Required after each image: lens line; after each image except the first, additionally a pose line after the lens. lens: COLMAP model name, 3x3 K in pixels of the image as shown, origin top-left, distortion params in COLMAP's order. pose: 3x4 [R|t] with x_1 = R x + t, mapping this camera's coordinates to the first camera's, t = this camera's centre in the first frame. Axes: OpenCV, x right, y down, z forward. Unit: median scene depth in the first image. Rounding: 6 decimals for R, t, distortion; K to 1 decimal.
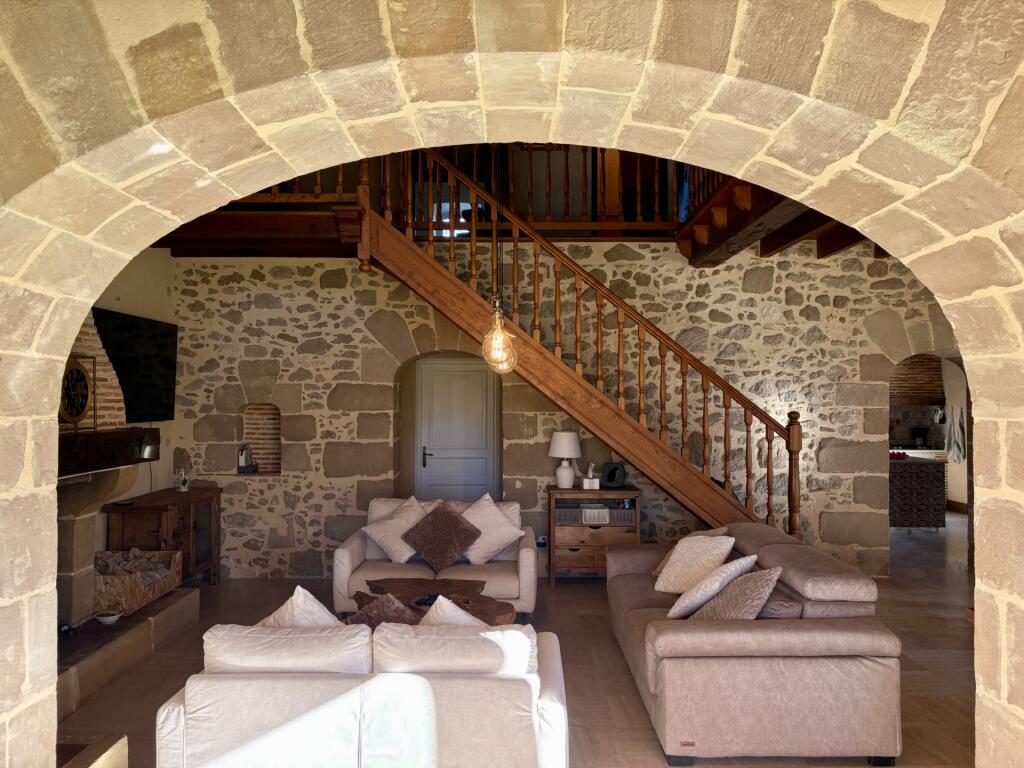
lens RADIAL K [[772.8, 0, 512.0], [0, 772.8, 384.0], [0, 0, 1]] dist [0.065551, -0.101333]
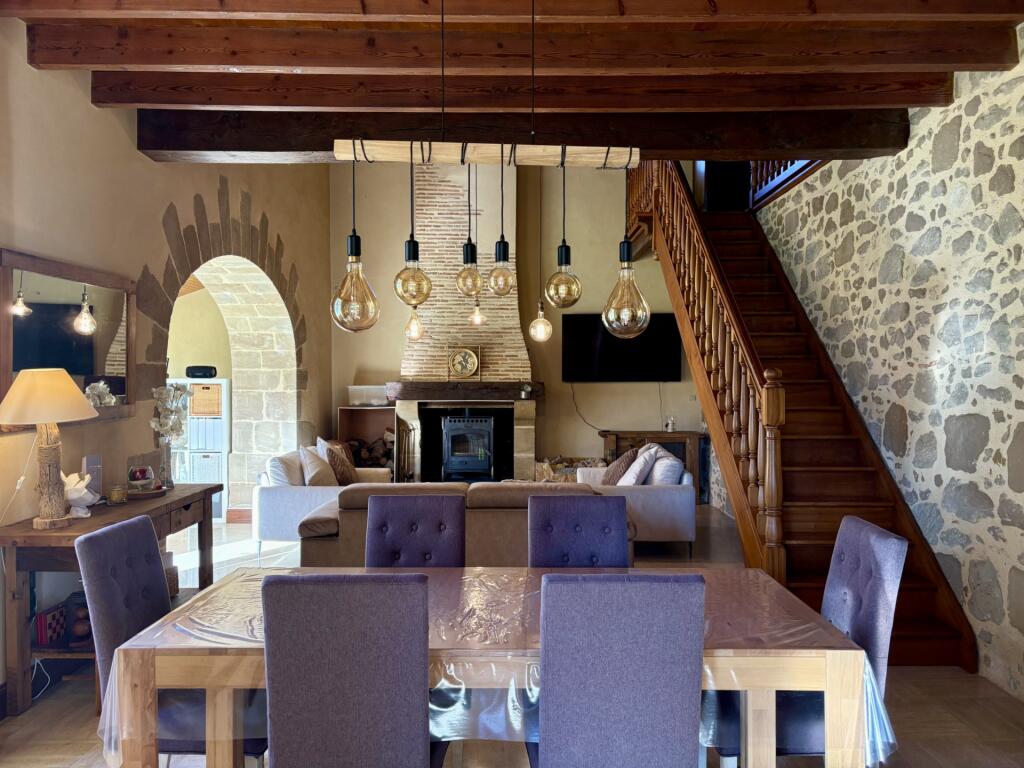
lens RADIAL K [[772.8, 0, 512.0], [0, 772.8, 384.0], [0, 0, 1]] dist [0.065551, -0.101333]
pose [[-0.016398, 0.003994, -0.999858, 0.907606], [0.016569, 0.999856, 0.003722, 0.037008], [0.999728, -0.016506, -0.016462, 0.680504]]
